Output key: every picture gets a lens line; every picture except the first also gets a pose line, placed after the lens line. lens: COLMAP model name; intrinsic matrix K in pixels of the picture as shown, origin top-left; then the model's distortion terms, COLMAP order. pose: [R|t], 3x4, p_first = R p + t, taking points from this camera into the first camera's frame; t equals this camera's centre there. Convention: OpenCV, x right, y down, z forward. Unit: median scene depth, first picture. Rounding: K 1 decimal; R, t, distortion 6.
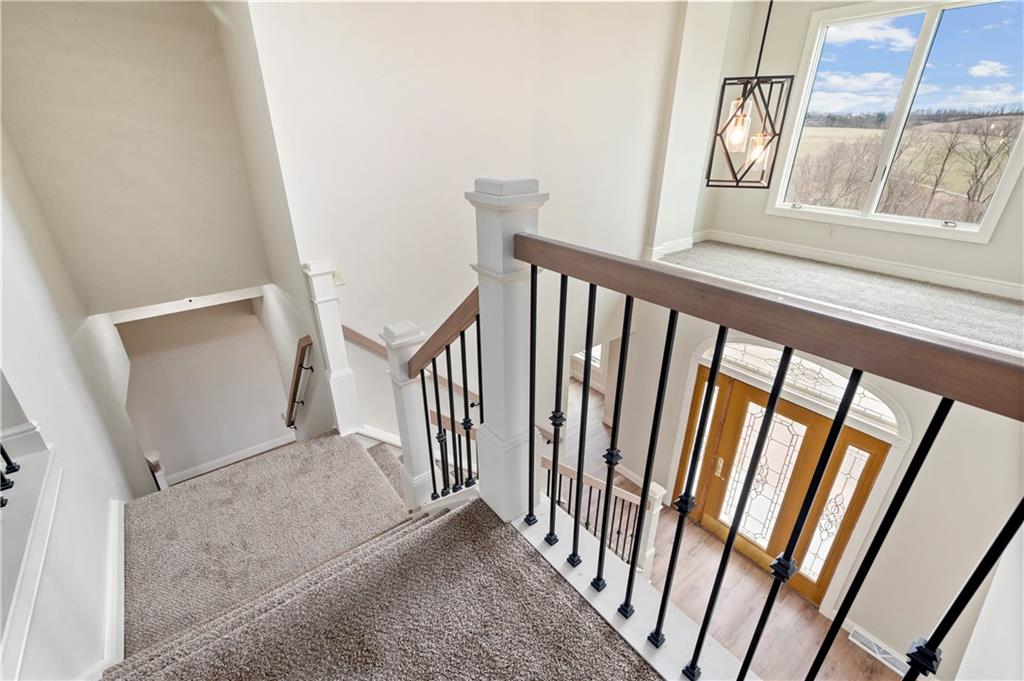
lens RADIAL K [[451.9, 0, 513.2], [0, 451.9, 344.3], [0, 0, 1]] dist [0.002563, 0.000199]
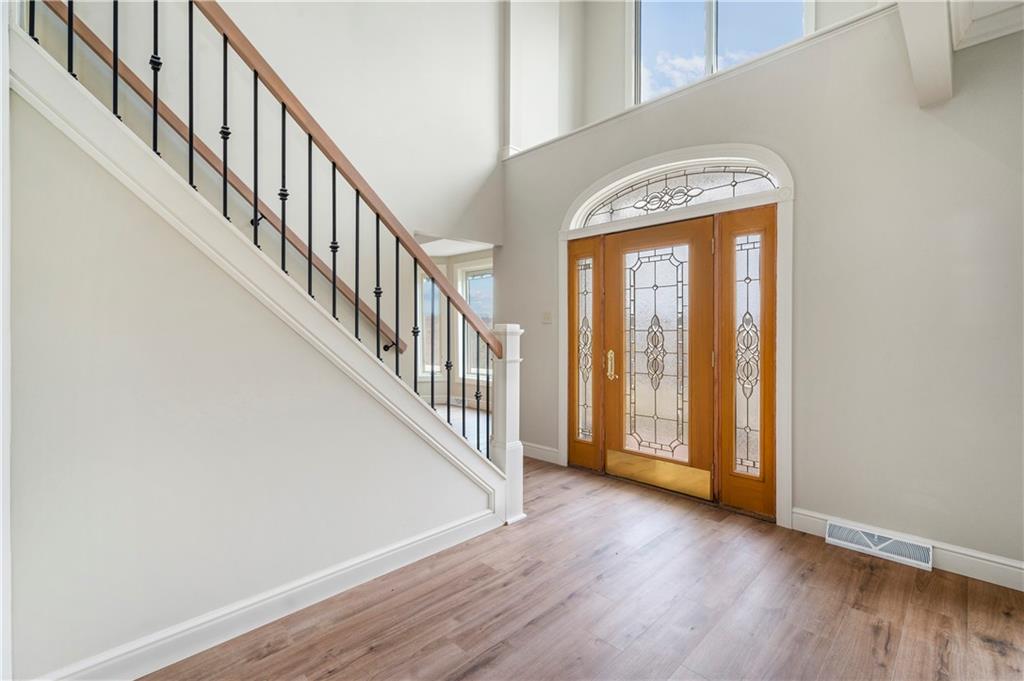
lens RADIAL K [[451.9, 0, 506.7], [0, 451.9, 338.4], [0, 0, 1]] dist [0.002563, 0.000199]
pose [[0.992695, 0.004815, 0.120552, 0.203549], [0.046860, 0.905369, -0.422032, 0.603153], [-0.111177, 0.424598, 0.898530, 0.336035]]
